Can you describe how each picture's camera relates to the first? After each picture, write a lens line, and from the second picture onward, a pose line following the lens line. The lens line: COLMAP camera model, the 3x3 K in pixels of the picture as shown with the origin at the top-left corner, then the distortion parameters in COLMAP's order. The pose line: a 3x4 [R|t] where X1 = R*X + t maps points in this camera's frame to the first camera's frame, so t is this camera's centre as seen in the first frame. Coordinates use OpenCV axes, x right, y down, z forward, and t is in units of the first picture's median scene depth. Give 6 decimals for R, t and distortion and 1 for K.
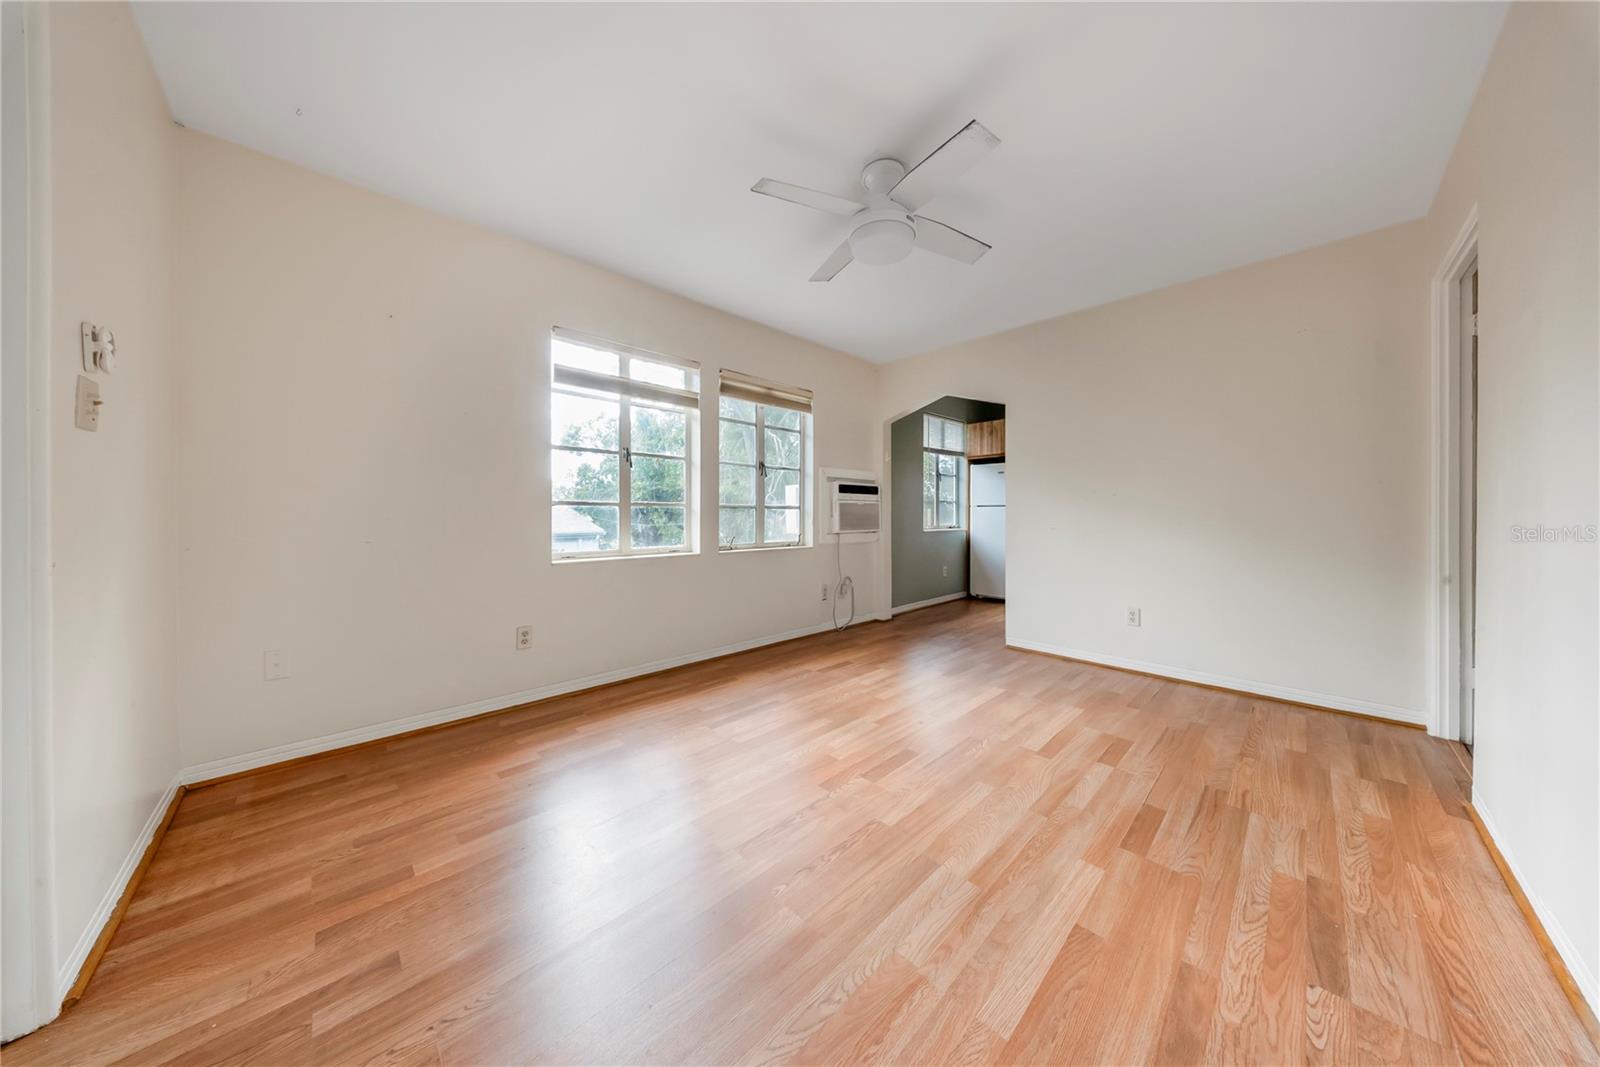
lens RADIAL K [[484.5, 0, 797.1], [0, 484.5, 516.7], [0, 0, 1]] dist [0.000514, 0.000003]
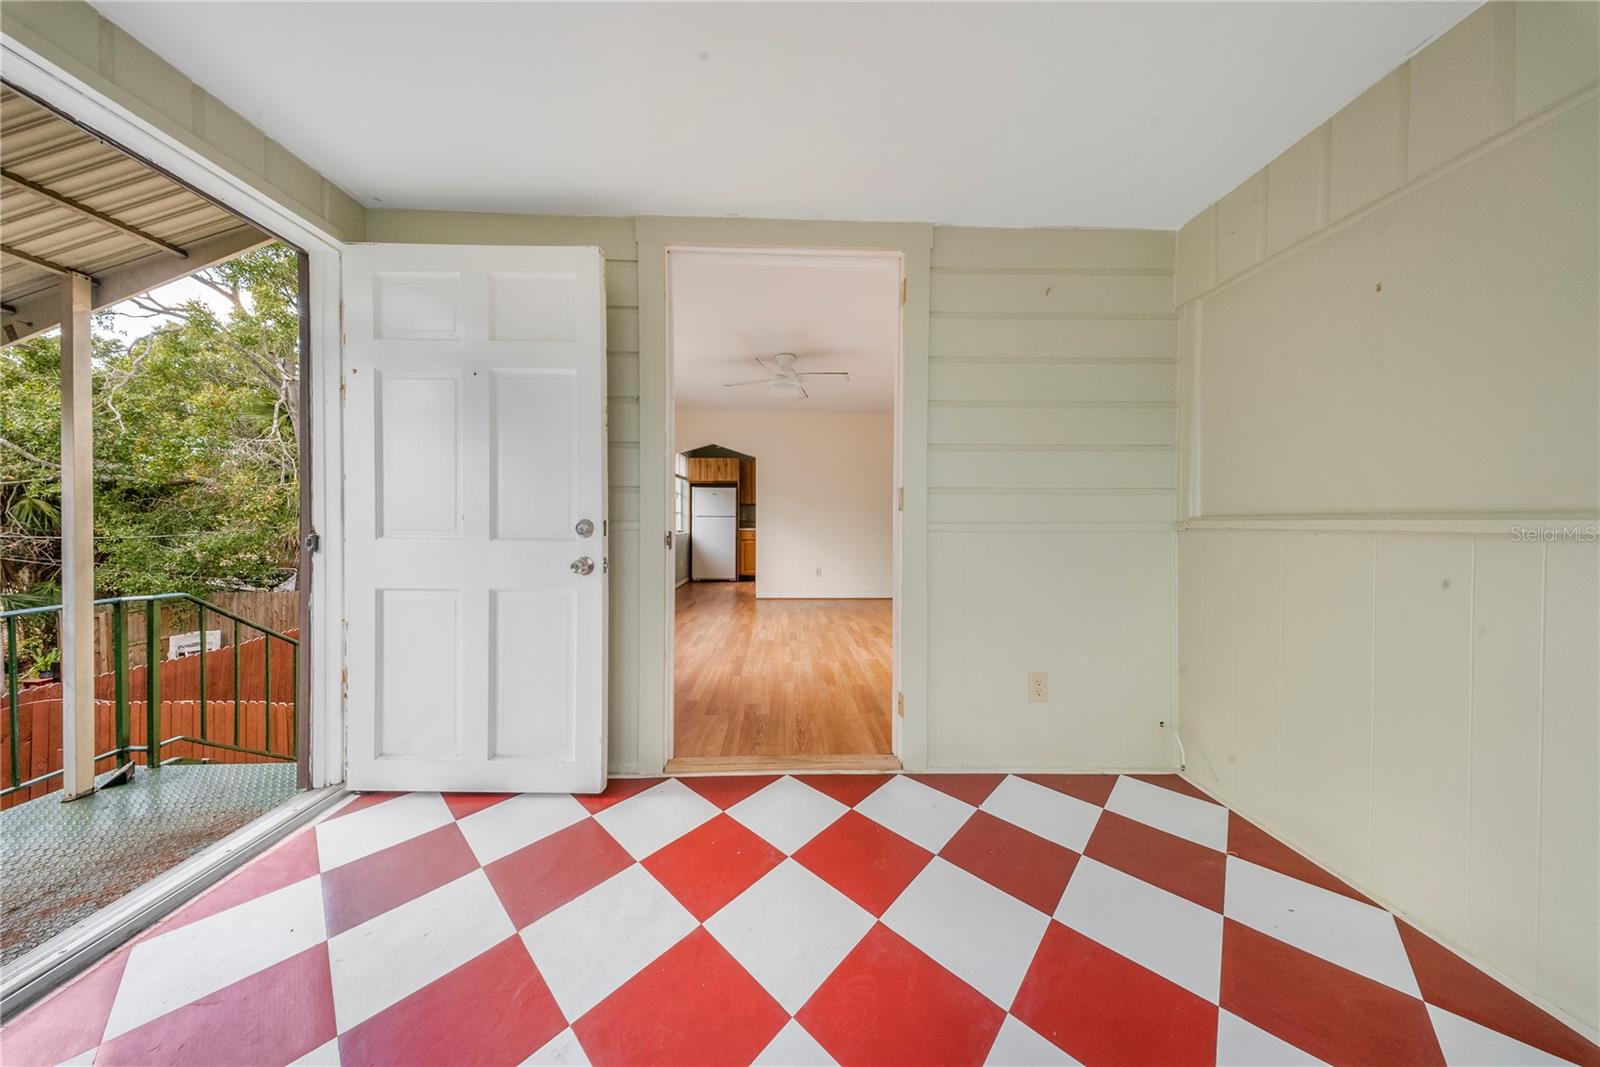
lens RADIAL K [[462.5, 0, 794.6], [0, 462.5, 527.4], [0, 0, 1]] dist [0.030857, -0.007520]
pose [[0.669436, -0.001416, 0.742868, -0.837902], [-0.001494, 0.999994, 0.003252, 0.010708], [-0.742868, -0.003287, 0.669430, -0.242806]]
